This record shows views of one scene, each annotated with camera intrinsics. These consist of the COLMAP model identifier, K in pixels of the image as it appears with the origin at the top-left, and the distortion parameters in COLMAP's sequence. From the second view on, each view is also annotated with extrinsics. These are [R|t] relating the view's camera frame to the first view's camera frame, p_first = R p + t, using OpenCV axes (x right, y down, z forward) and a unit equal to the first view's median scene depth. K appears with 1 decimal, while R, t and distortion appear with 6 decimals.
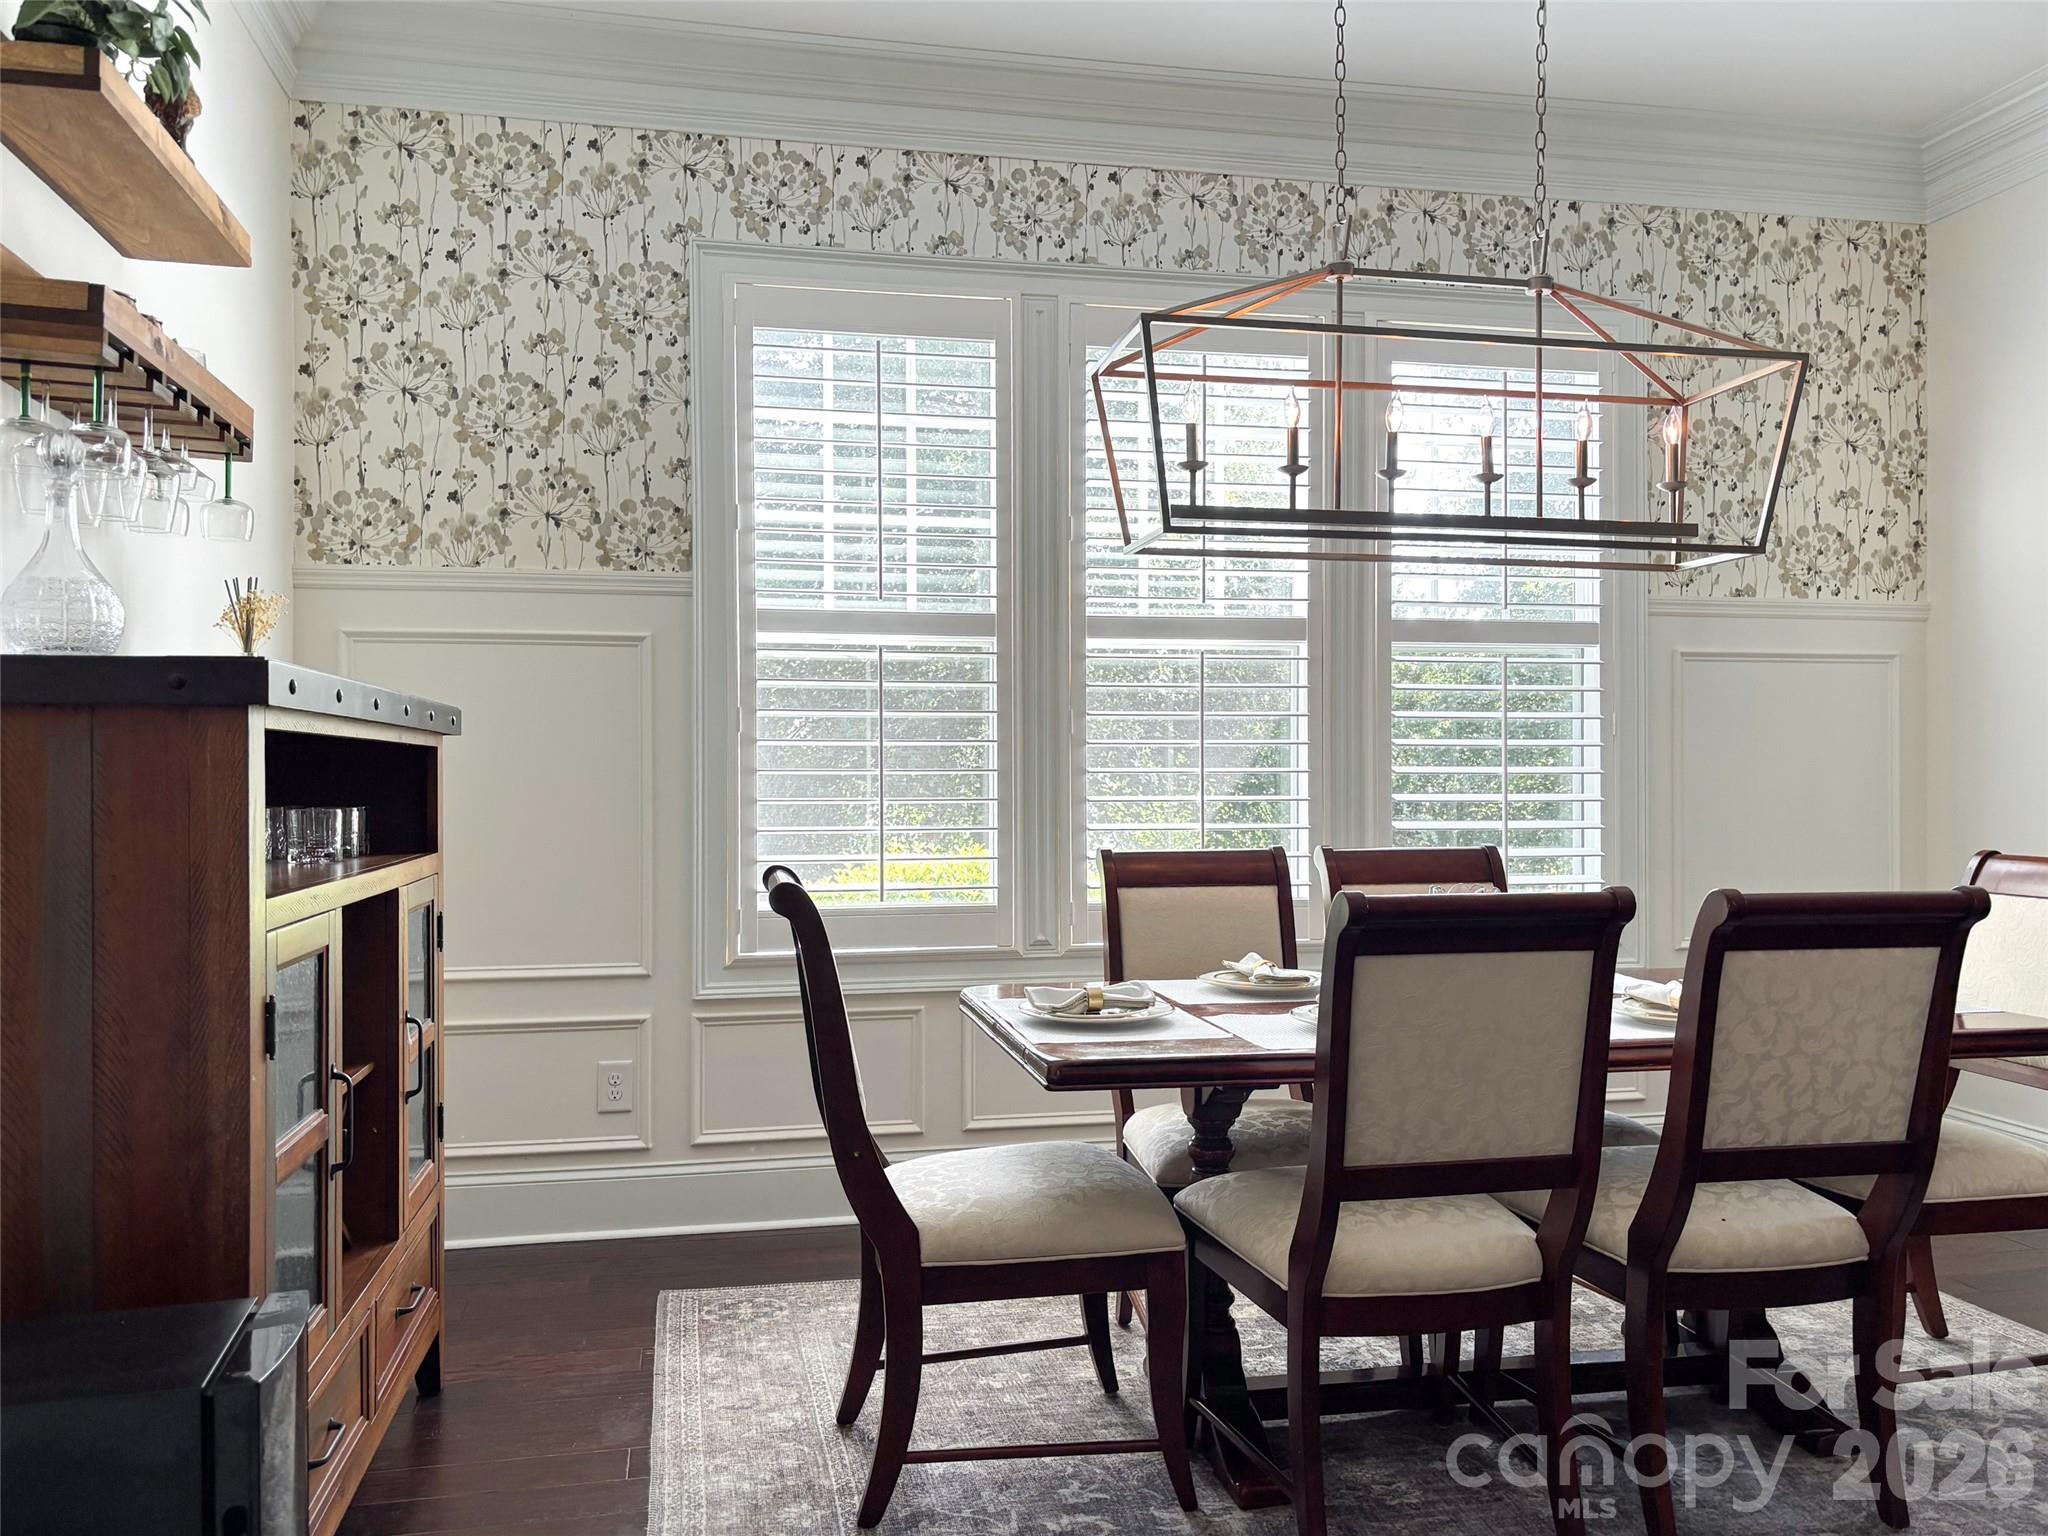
lens RADIAL K [[1605.4, 0, 1023.0], [0, 1605.4, 806.4], [0, 0, 1]] dist [0.091088, -0.159795]
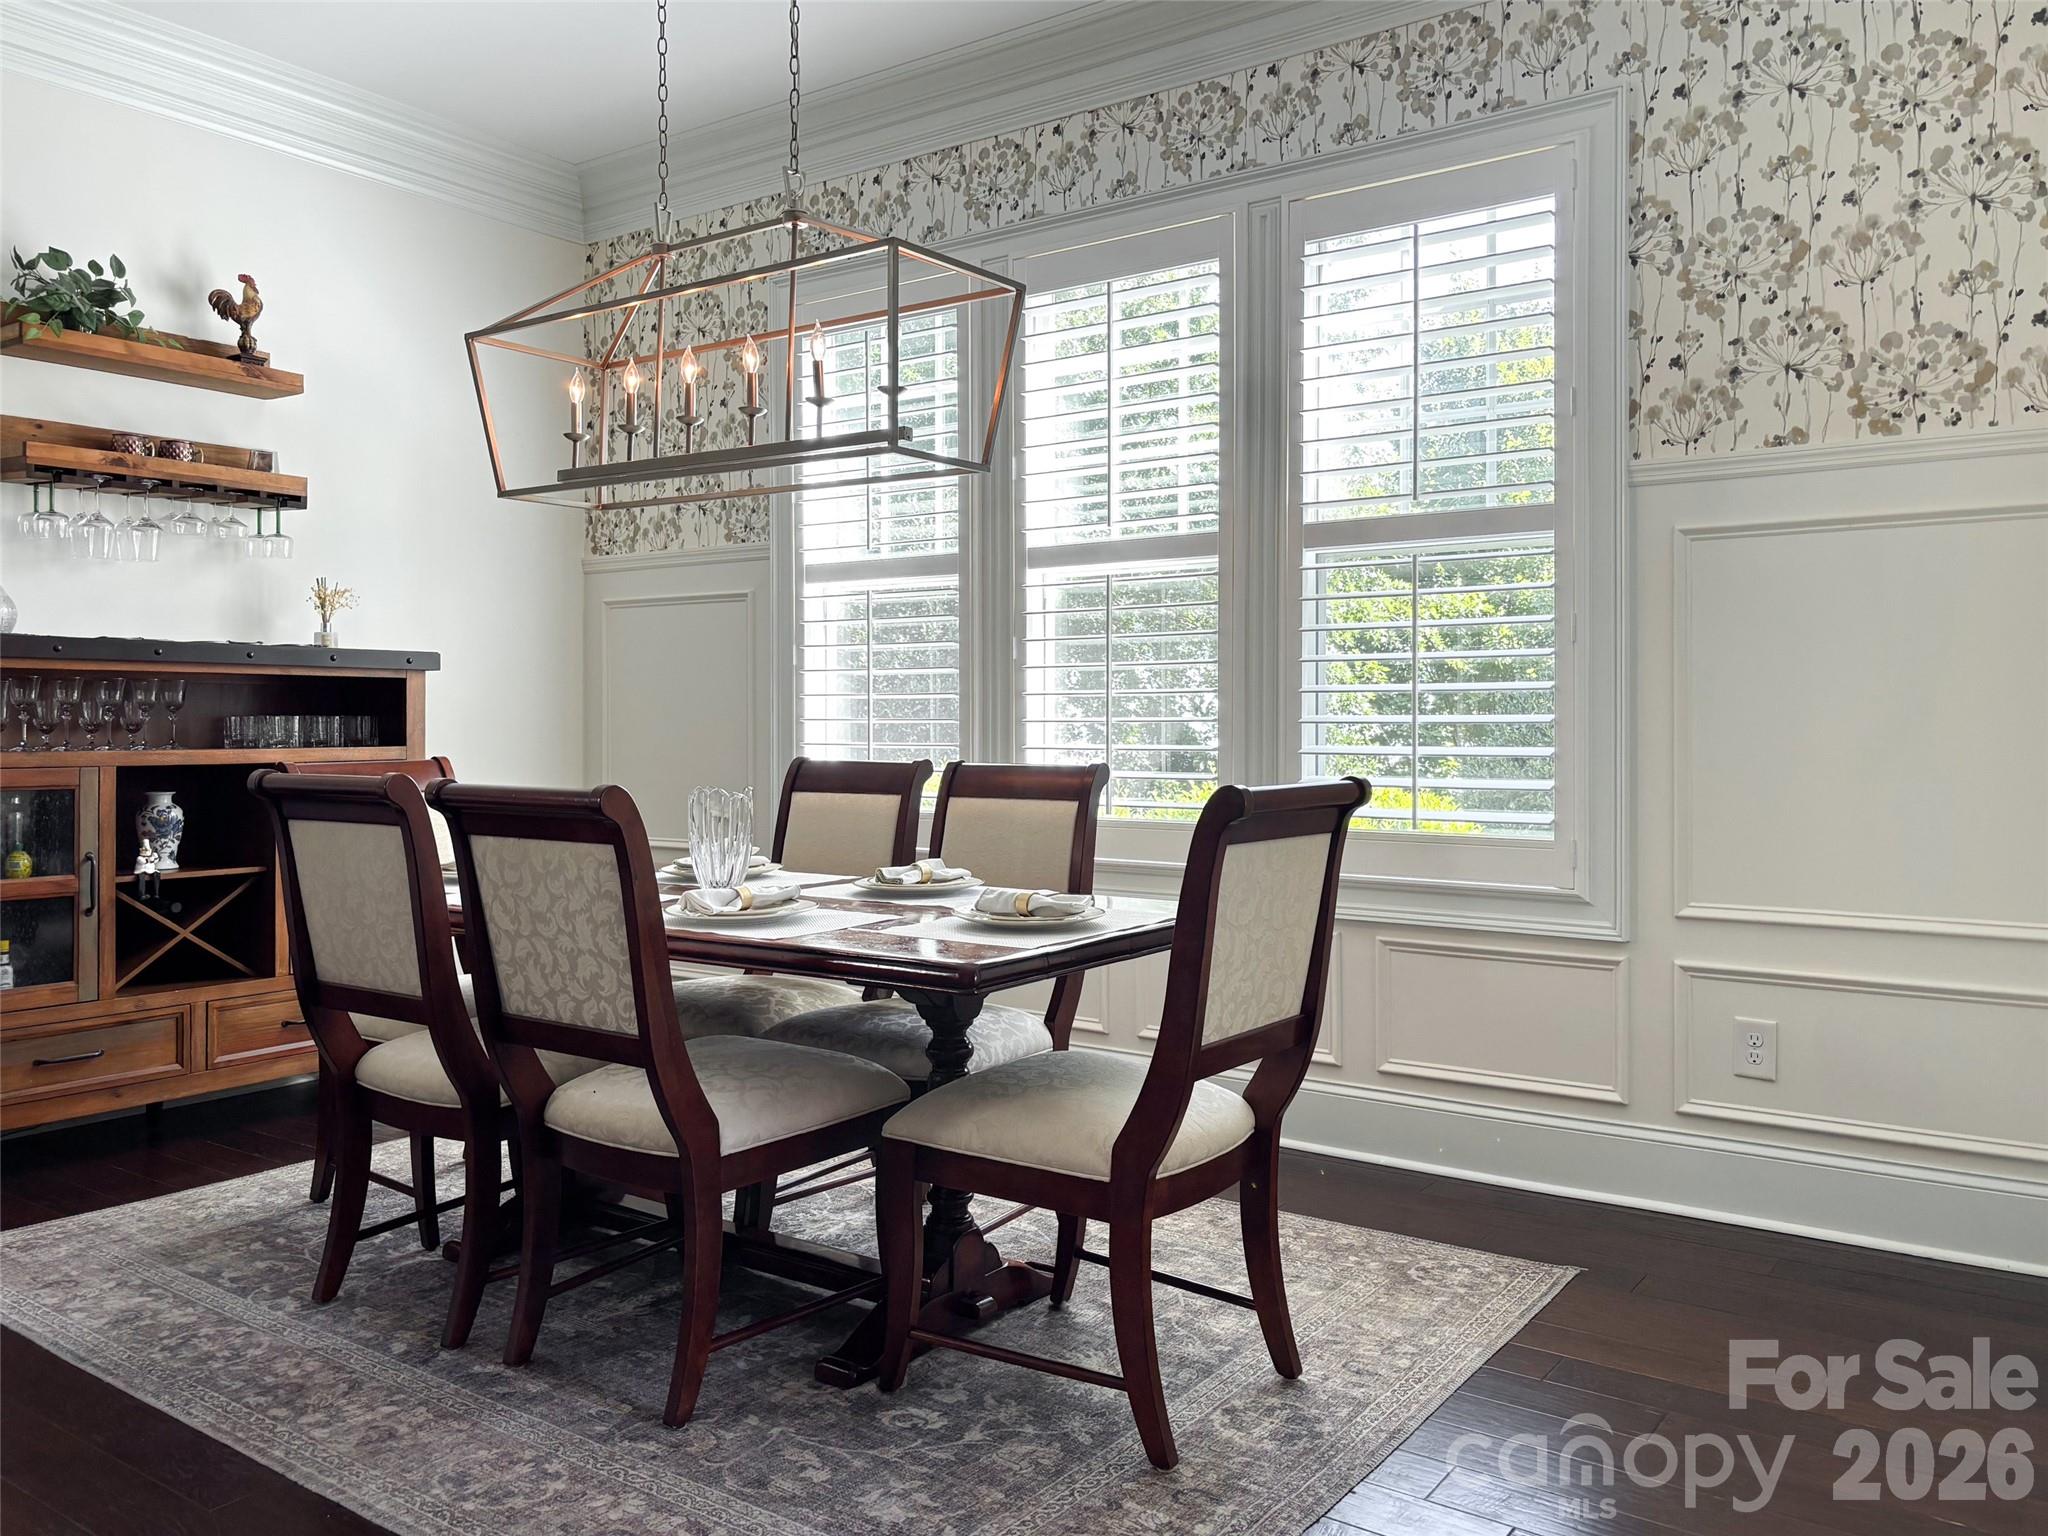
lens RADIAL K [[1608.4, 0, 1026.0], [0, 1608.4, 739.9], [0, 0, 1]] dist [0.000632, -0.000325]
pose [[0.683962, 0.000852, -0.729517, 0.779971], [-0.016379, 0.999765, -0.014188, 0.019220], [0.729334, 0.021653, 0.683816, 0.279344]]
